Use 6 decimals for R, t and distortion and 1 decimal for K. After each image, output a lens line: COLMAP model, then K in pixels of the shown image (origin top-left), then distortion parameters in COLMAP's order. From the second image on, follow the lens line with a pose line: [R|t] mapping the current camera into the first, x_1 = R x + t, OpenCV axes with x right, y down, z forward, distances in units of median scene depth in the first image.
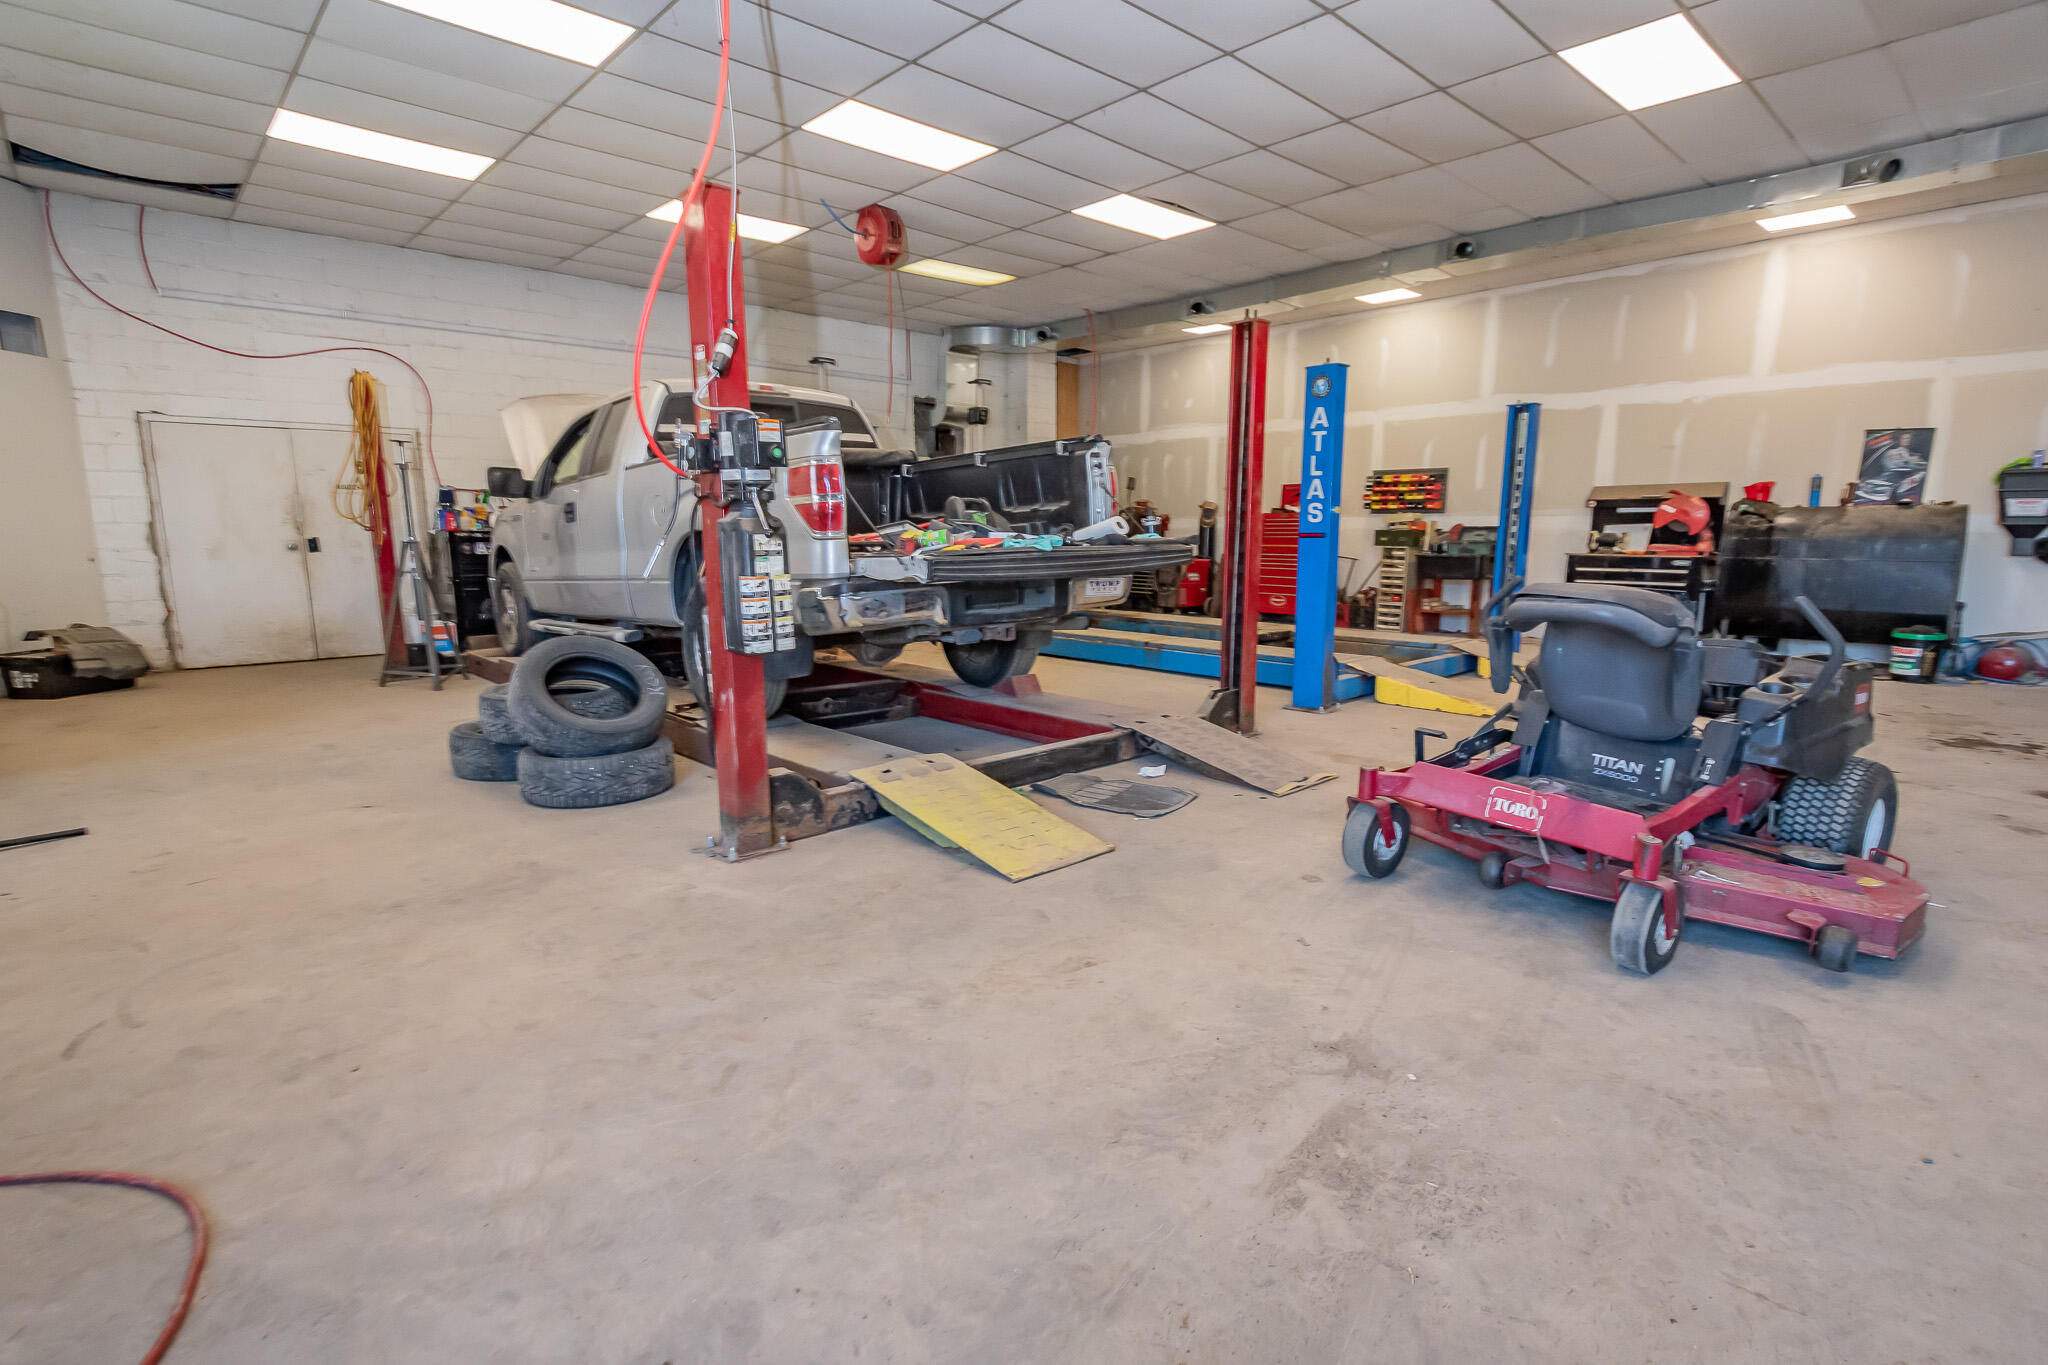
lens RADIAL K [[968.1, 0, 1030.5], [0, 968.1, 690.4], [0, 0, 1]] dist [0.022629, -0.013311]
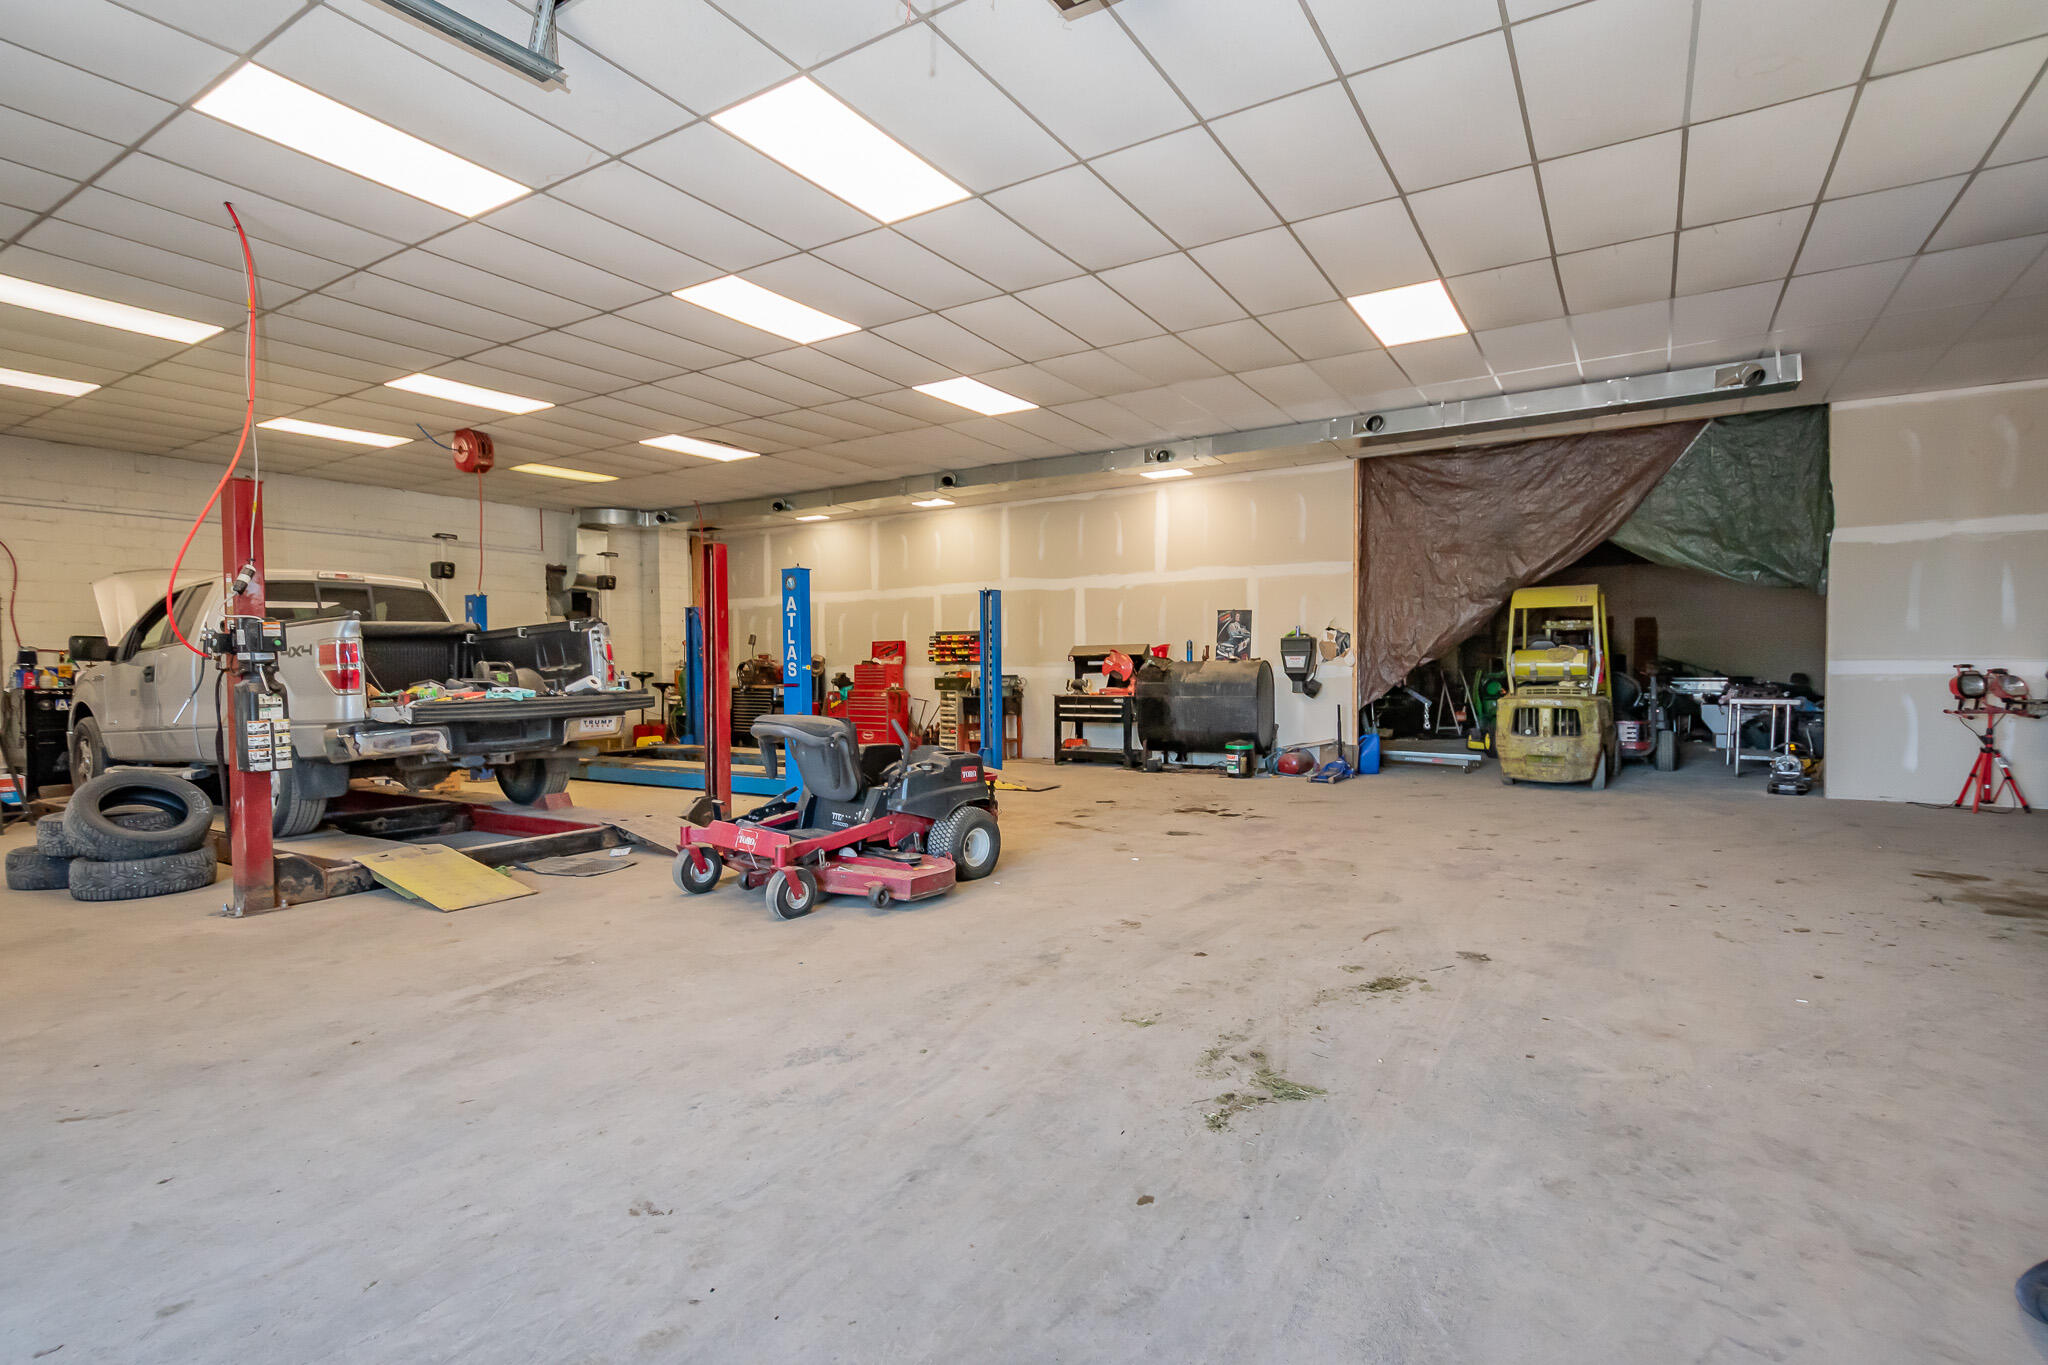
lens RADIAL K [[968.1, 0, 1030.5], [0, 968.1, 690.4], [0, 0, 1]] dist [0.022629, -0.013311]
pose [[0.965633, -0.013073, 0.259581, 0.273415], [0.050871, 0.988924, -0.139436, 0.062469], [-0.254882, 0.147849, 0.955602, -0.441710]]
